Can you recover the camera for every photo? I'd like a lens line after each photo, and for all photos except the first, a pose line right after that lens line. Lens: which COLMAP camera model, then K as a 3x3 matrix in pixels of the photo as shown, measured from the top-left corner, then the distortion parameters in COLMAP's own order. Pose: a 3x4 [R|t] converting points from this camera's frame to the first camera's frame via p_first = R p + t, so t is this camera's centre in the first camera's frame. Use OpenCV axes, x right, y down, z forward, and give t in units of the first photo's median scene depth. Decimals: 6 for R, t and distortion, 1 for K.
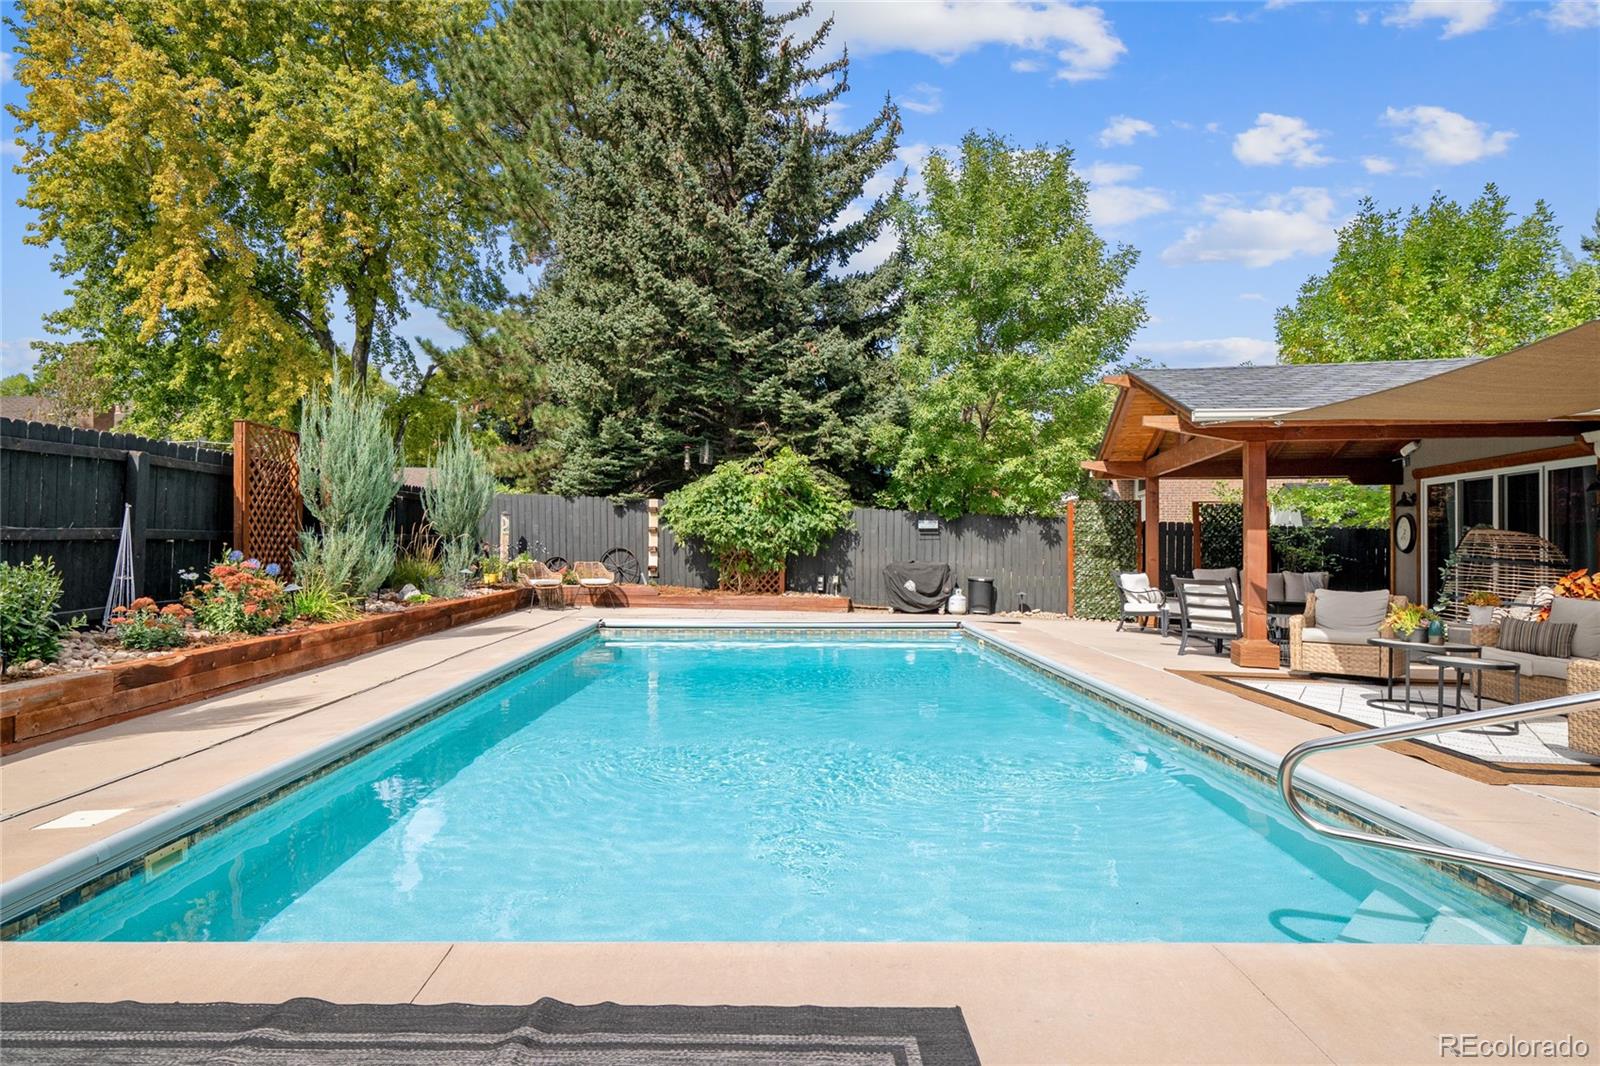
lens RADIAL K [[915.4, 0, 771.4], [0, 915.4, 537.6], [0, 0, 1]] dist [0.001650, 0.002368]
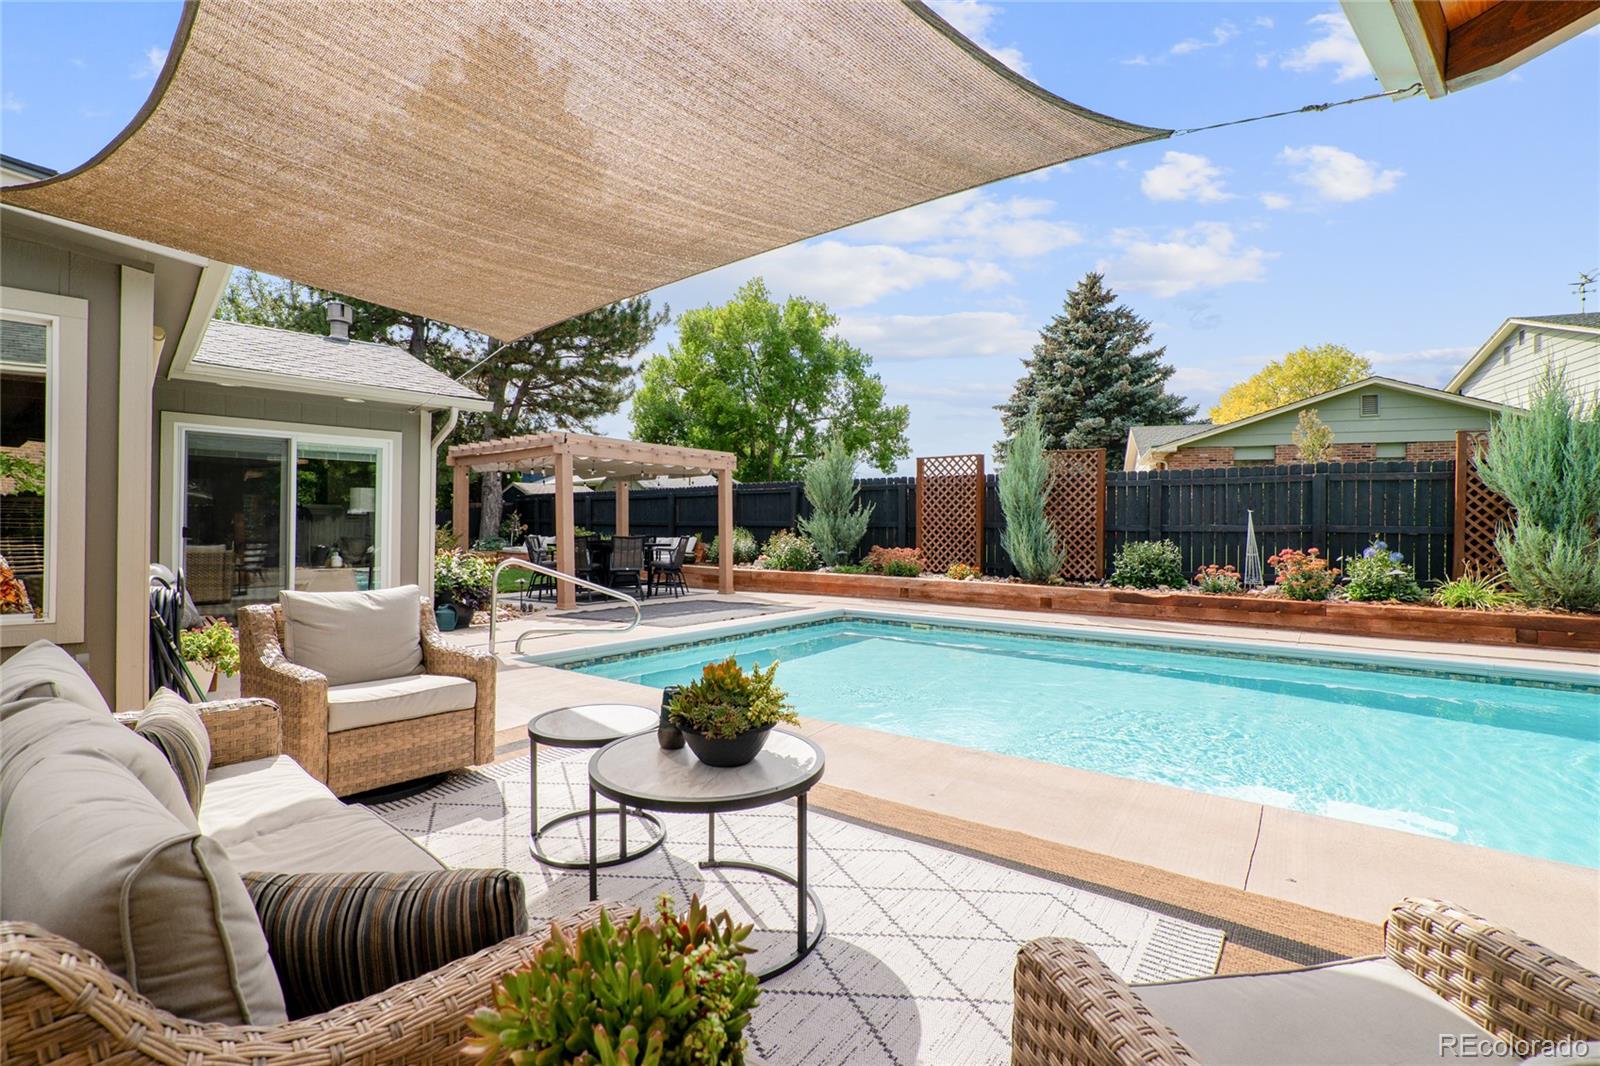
lens RADIAL K [[732.2, 0, 800.0], [0, 732.2, 533.0], [0, 0, 1]] dist [0.000405, 0.000338]
pose [[-0.573149, -0.006488, -0.819425, 0.402090], [-0.011526, 0.999934, 0.000145, 0.006374], [0.819370, 0.009528, -0.573186, 0.510946]]
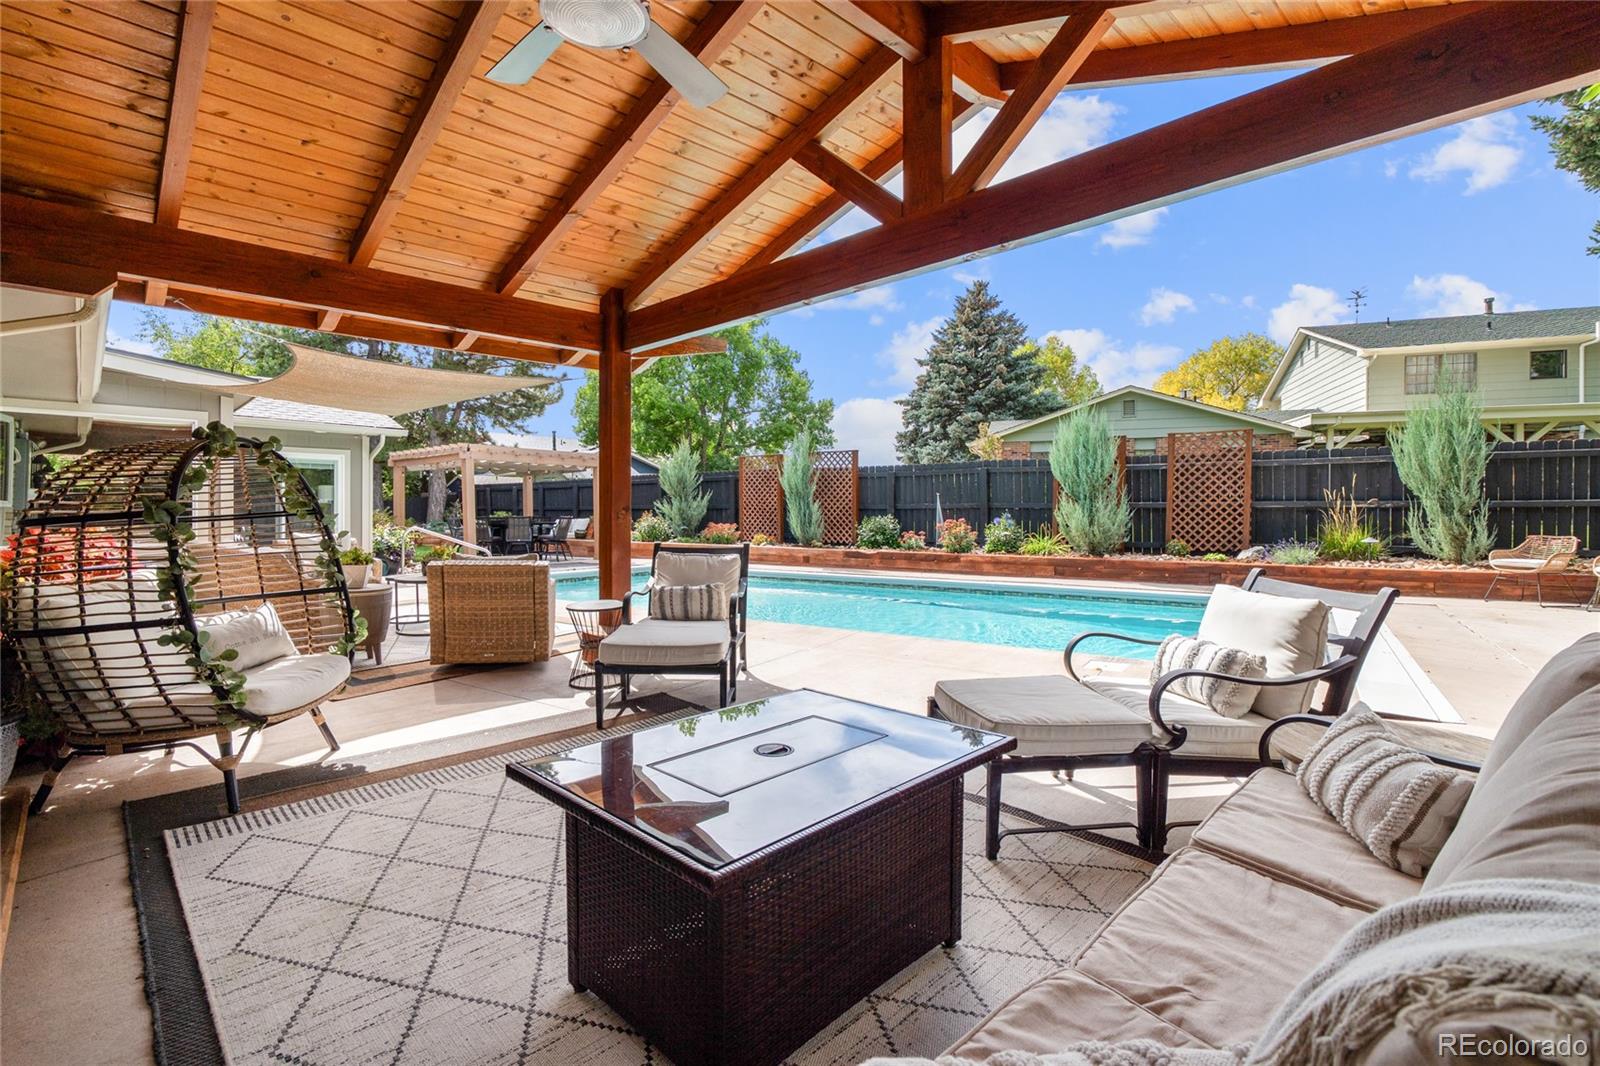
lens RADIAL K [[738.4, 0, 774.1], [0, 738.4, 527.8], [0, 0, 1]] dist [-0.005908, -0.000448]
pose [[-0.570596, 0.009349, -0.821178, 0.537692], [-0.000777, 0.999929, 0.011924, 0.014345], [0.821231, 0.007441, -0.570548, 0.822322]]
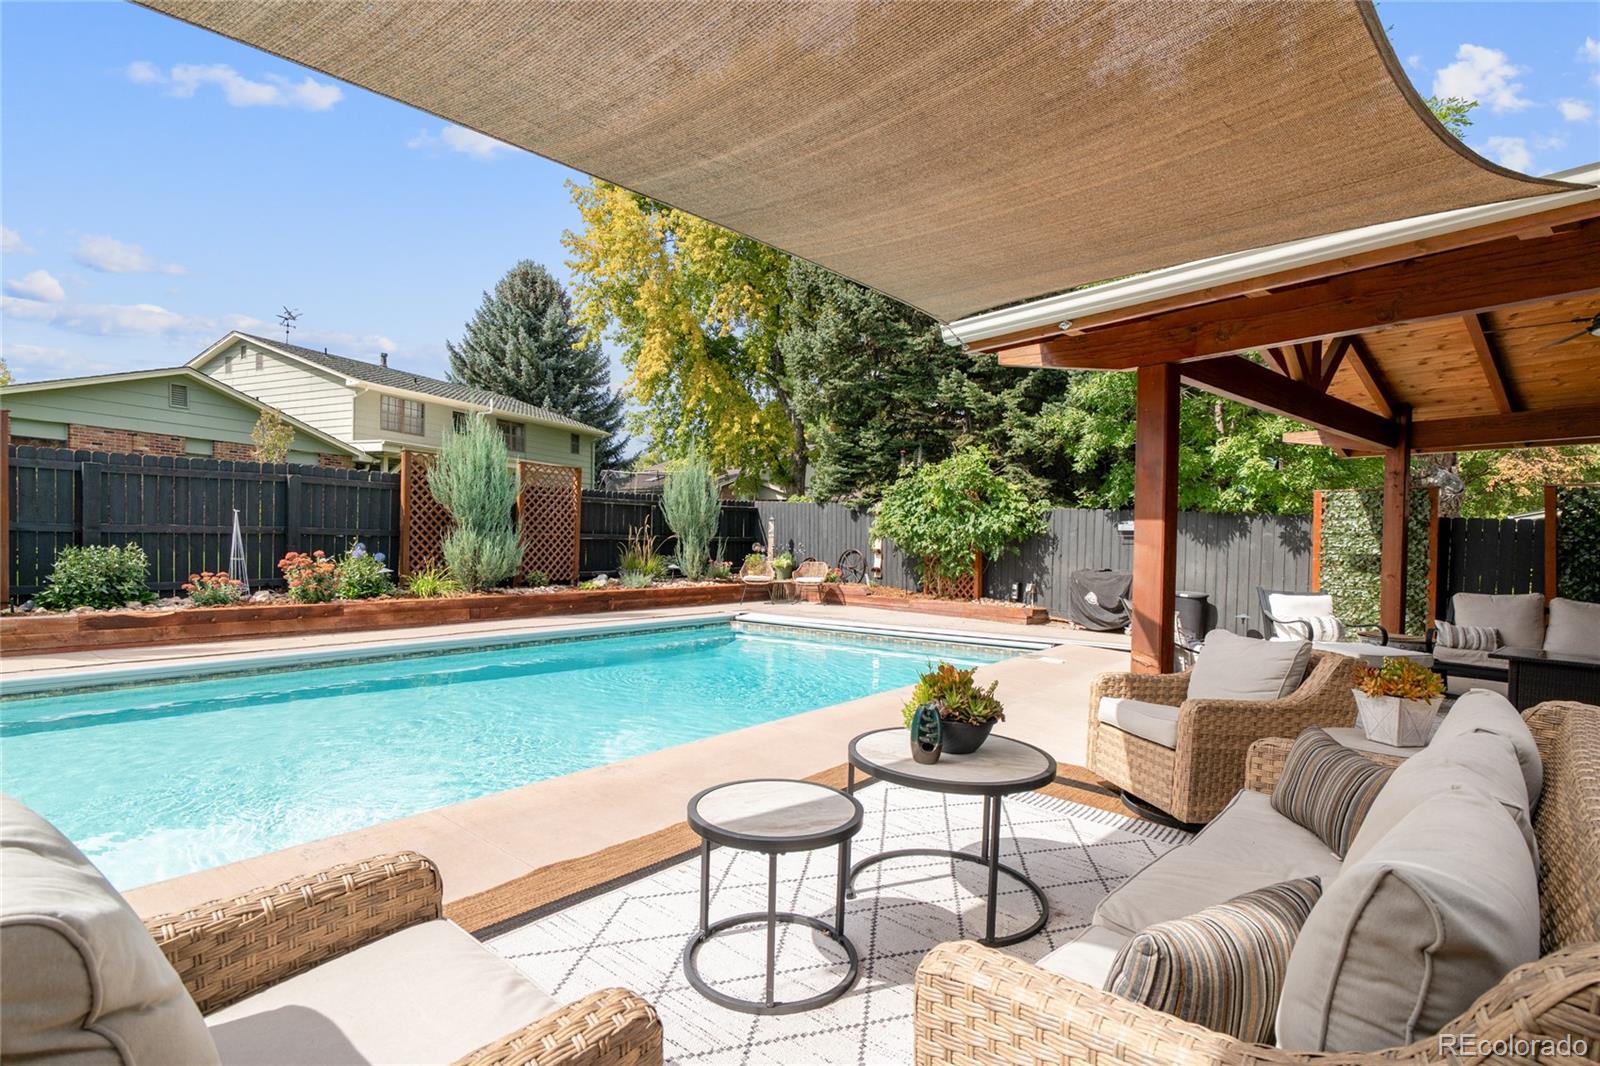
lens RADIAL K [[768.8, 0, 800.7], [0, 768.8, 561.3], [0, 0, 1]] dist [-0.003098, 0.000411]
pose [[0.783906, 0.021980, -0.620491, 0.375289], [-0.009361, 0.999678, 0.023585, 0.004325], [0.620809, -0.012680, 0.783859, 0.275210]]
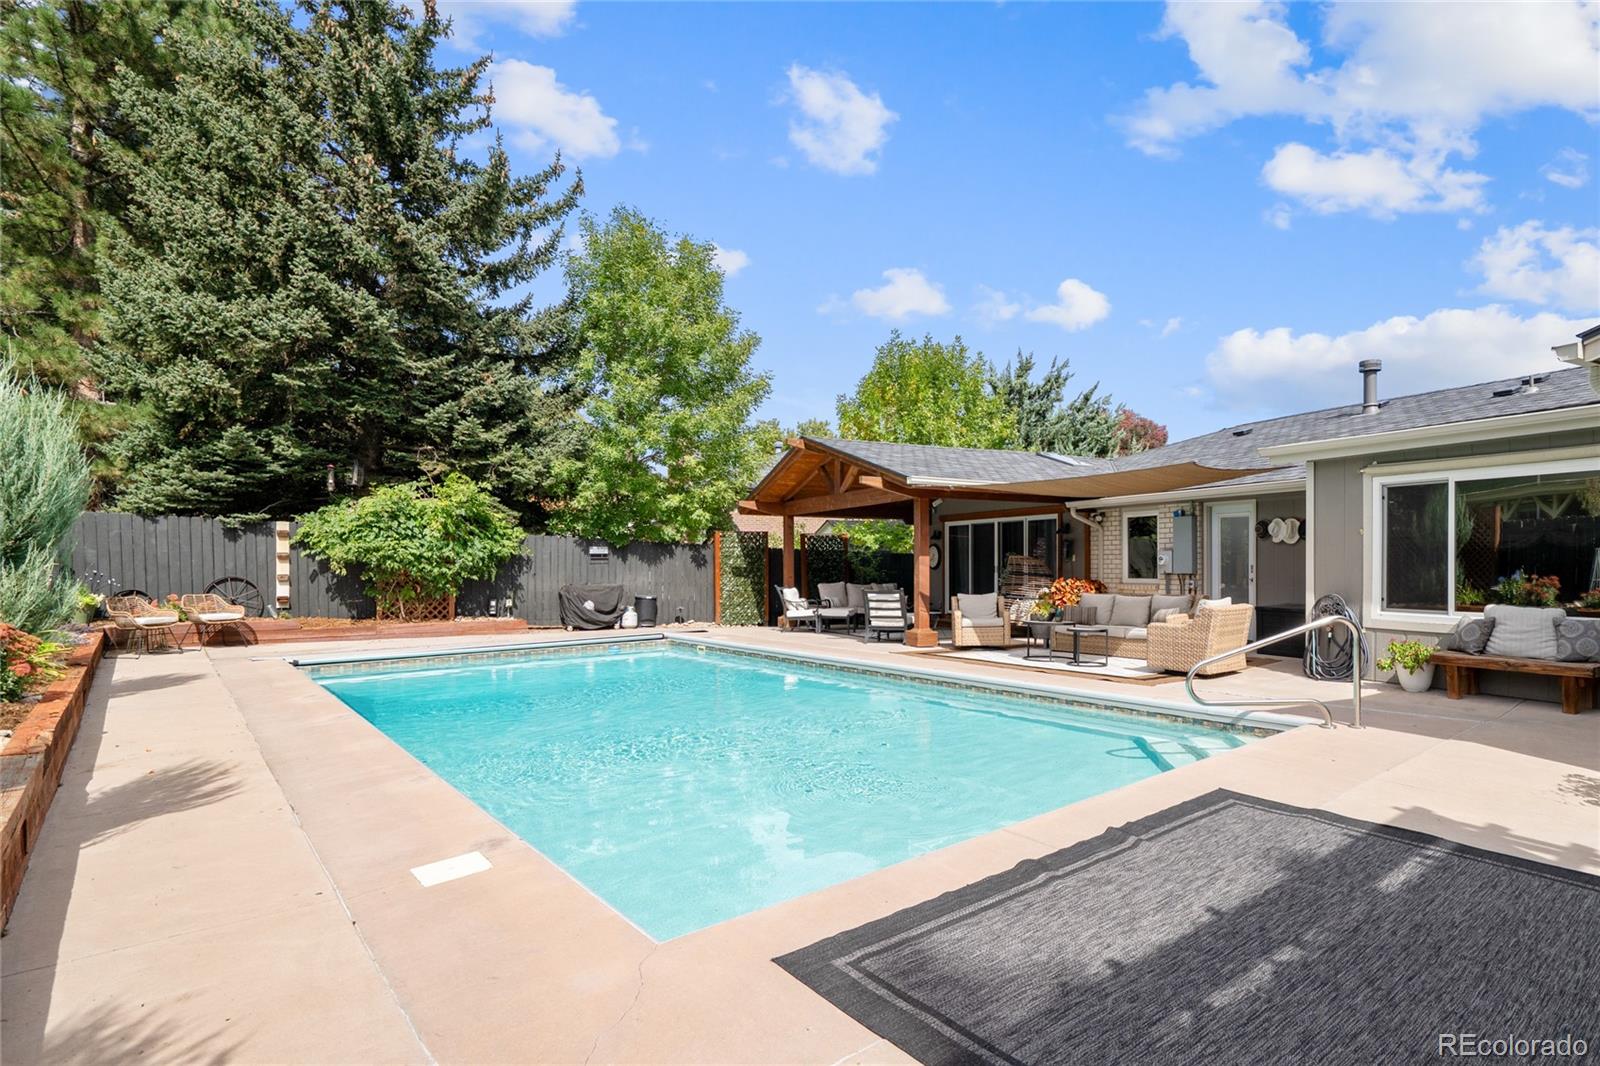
lens RADIAL K [[824.5, 0, 886.3], [0, 824.5, 570.8], [0, 0, 1]] dist [-0.001026, 0.000636]
pose [[0.747080, -0.016864, 0.664520, -0.240994], [0.005804, 0.999806, 0.018847, -0.006164], [-0.664708, -0.010223, 0.747033, 0.010490]]
